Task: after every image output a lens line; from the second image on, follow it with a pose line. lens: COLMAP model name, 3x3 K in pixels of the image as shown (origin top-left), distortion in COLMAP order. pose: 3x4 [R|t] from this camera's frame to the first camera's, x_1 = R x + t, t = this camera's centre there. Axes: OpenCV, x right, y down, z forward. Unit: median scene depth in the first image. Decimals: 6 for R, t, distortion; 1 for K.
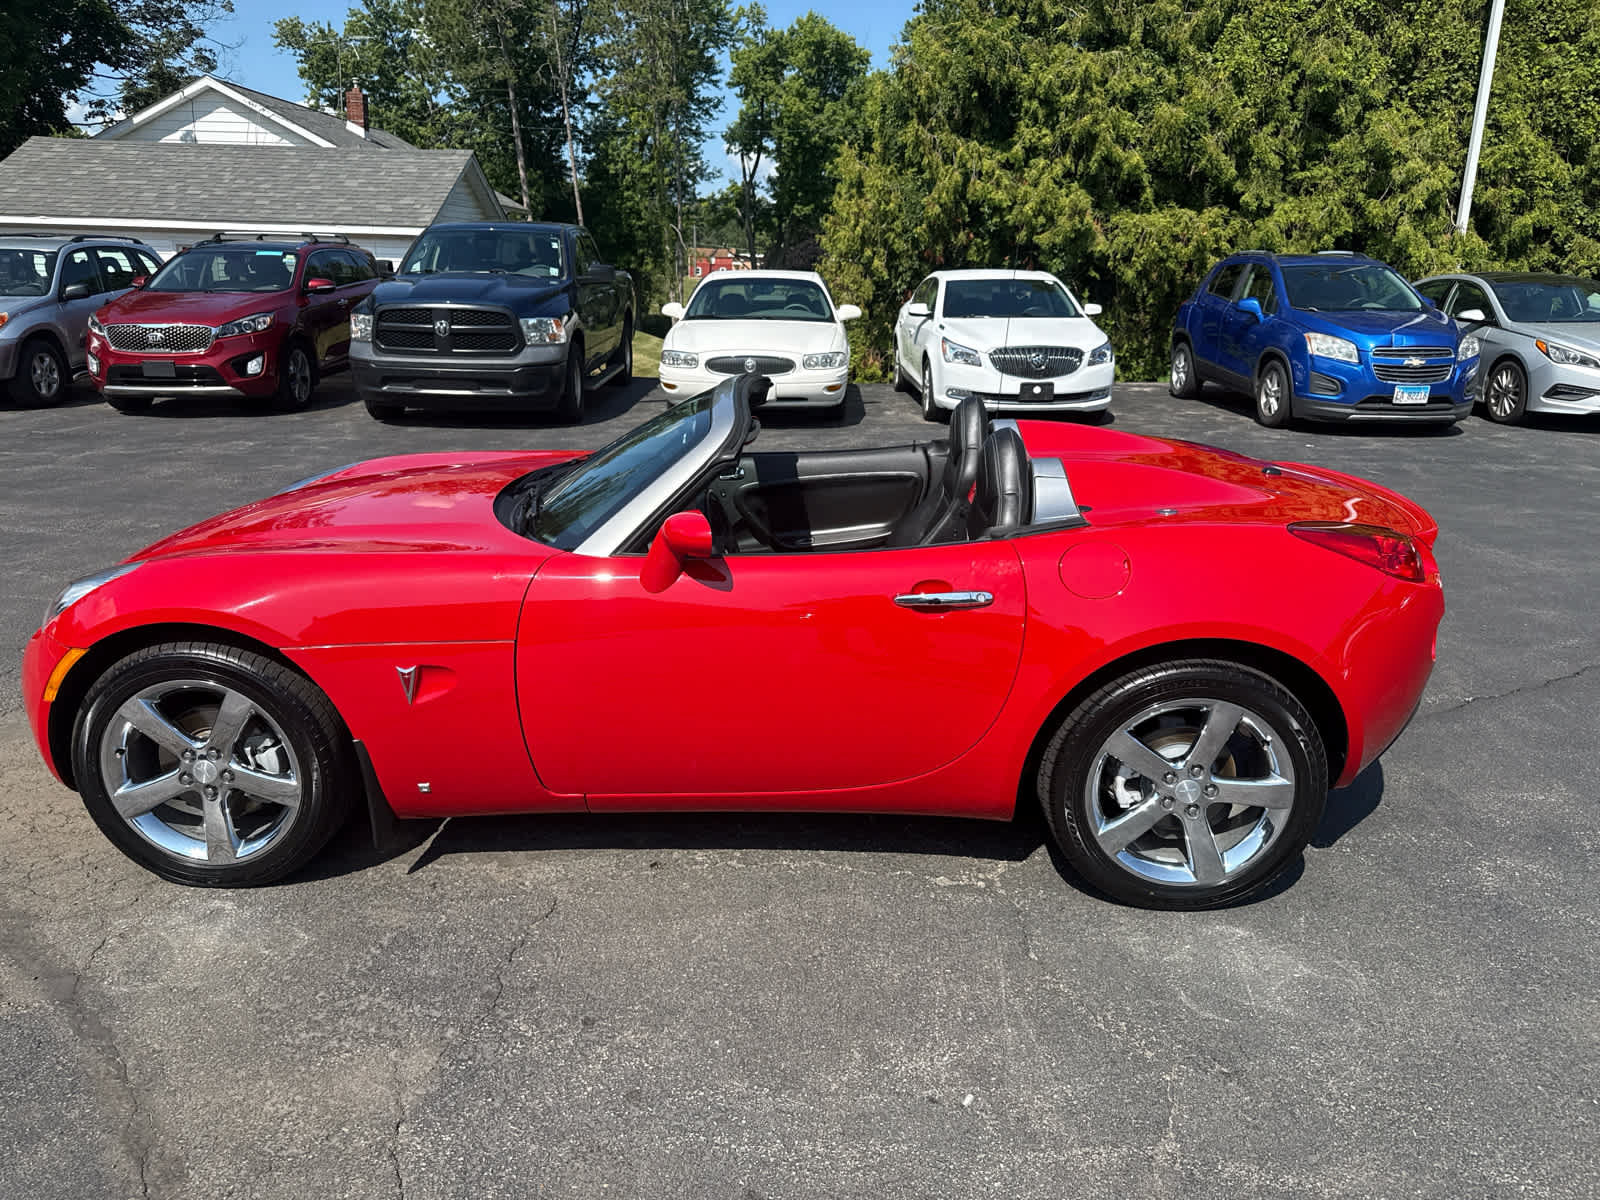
lens RADIAL K [[1153.9, 0, 792.2], [0, 1153.9, 584.9], [0, 0, 1]] dist [0.005649, -0.017870]
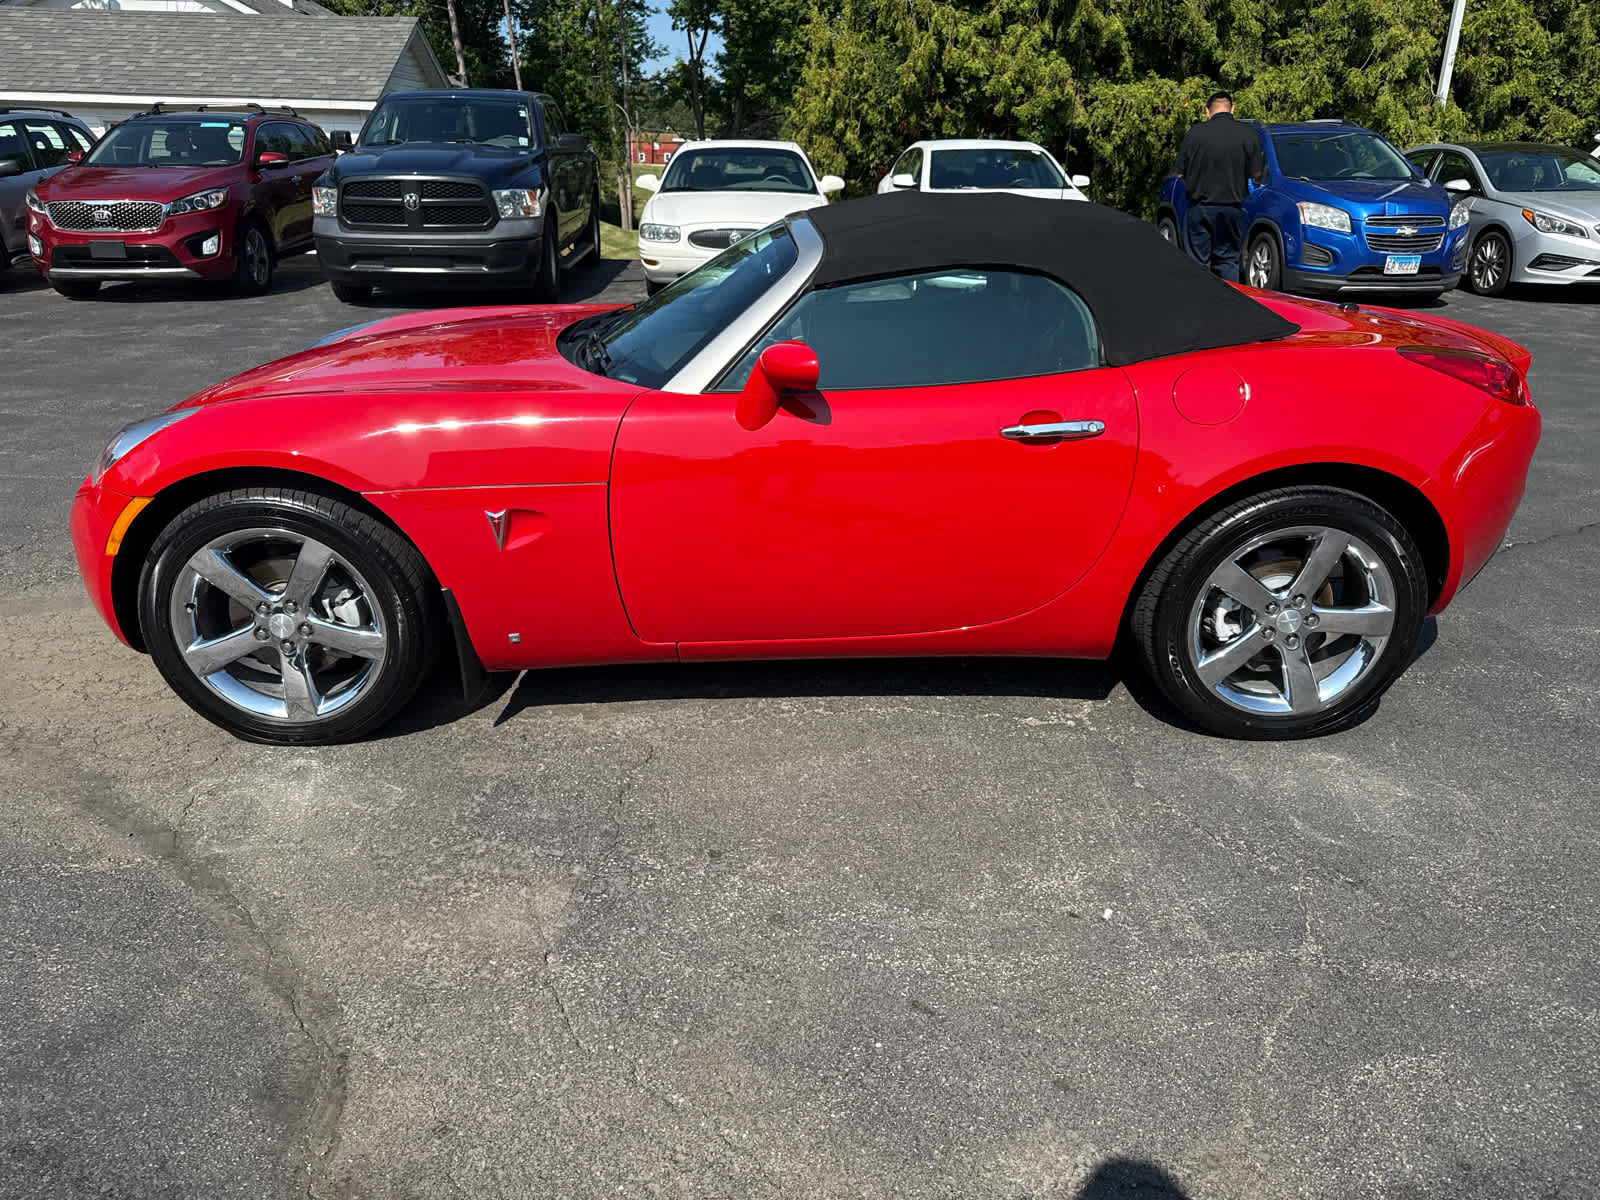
lens RADIAL K [[1153.9, 0, 795.5], [0, 1153.9, 596.2], [0, 0, 1]] dist [0.005649, -0.017870]
pose [[0.998801, -0.020845, 0.044286, -0.119377], [0.016492, 0.995199, 0.096476, 0.049760], [-0.046085, -0.095630, 0.994350, 0.024470]]
